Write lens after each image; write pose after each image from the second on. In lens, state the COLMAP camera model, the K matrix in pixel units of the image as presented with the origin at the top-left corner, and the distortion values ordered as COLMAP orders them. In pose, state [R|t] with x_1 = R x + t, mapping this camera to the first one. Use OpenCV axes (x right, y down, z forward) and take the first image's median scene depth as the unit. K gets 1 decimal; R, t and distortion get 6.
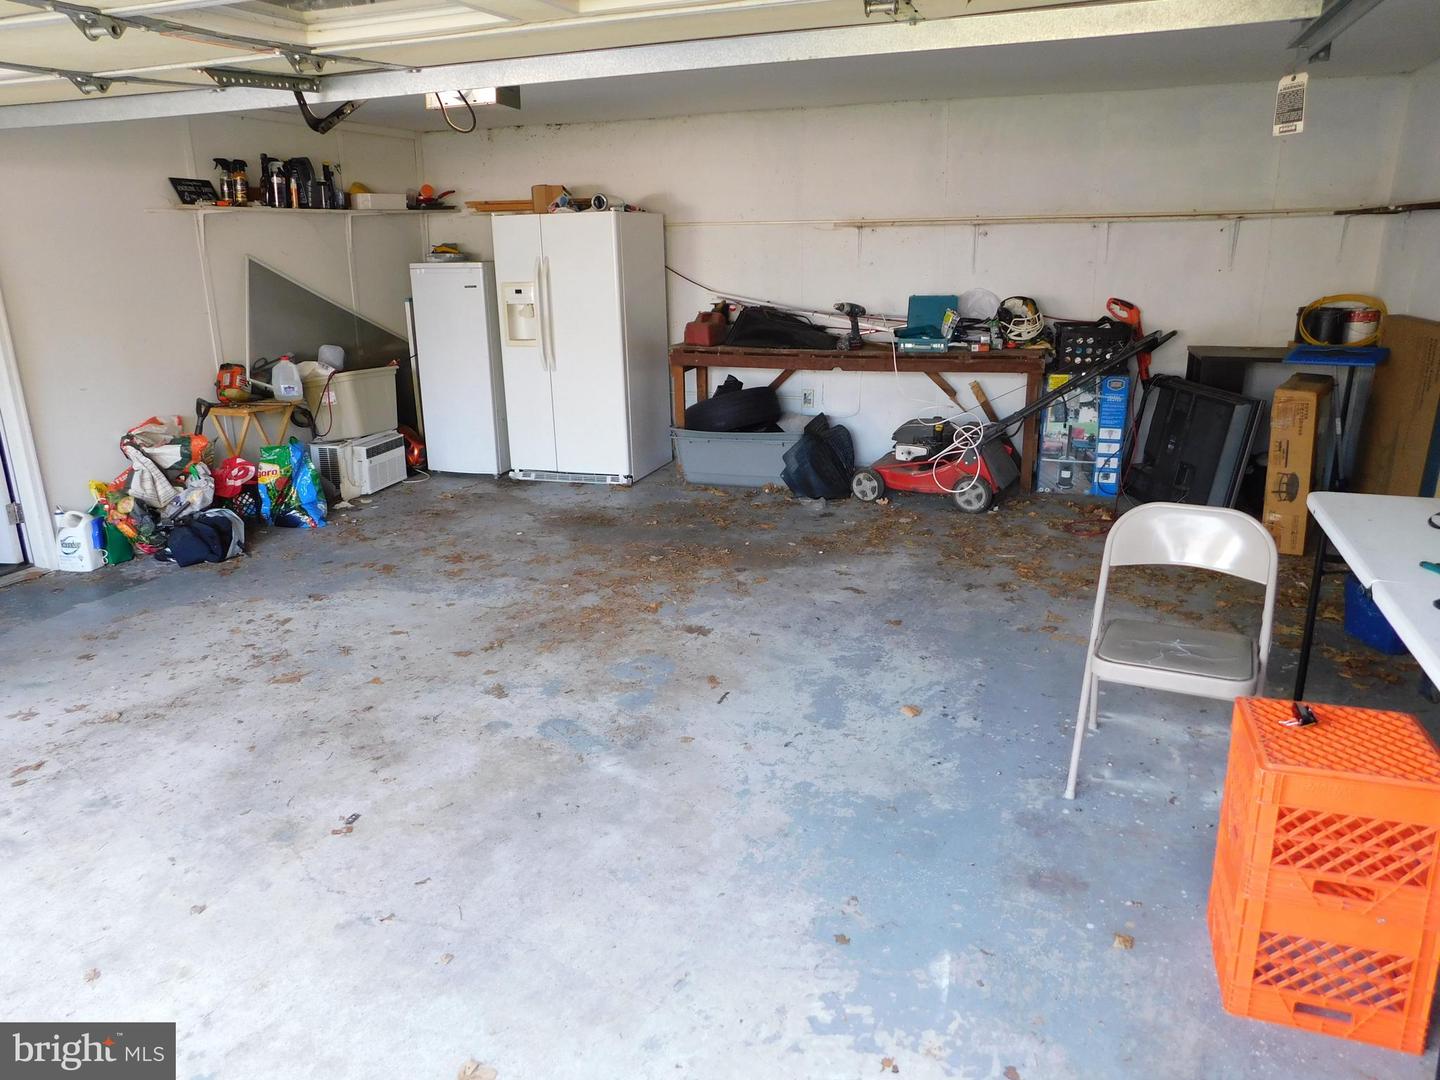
lens RADIAL K [[1006.8, 0, 717.1], [0, 1006.8, 537.6], [0, 0, 1]] dist [-0.070787, 0.059097]
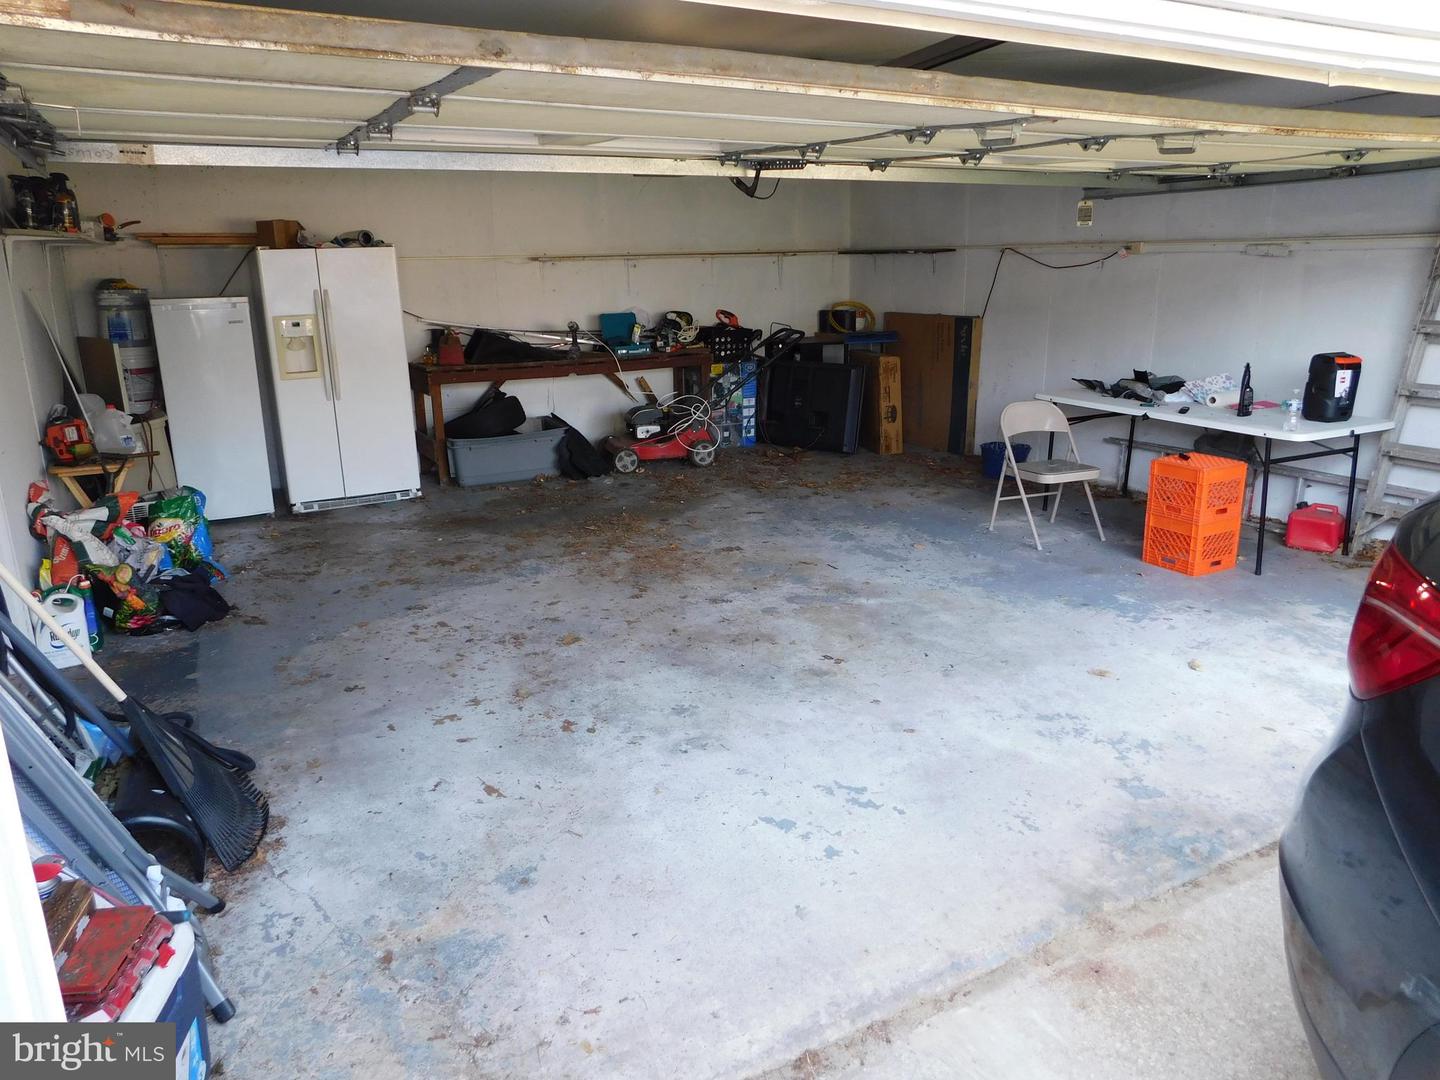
lens RADIAL K [[1006.8, 0, 717.1], [0, 1006.8, 537.6], [0, 0, 1]] dist [-0.070787, 0.059097]
pose [[0.687068, -0.188284, 0.701773, -0.869038], [0.208955, 0.976242, 0.057347, -0.006303], [-0.695899, 0.107237, 0.710088, 0.019524]]
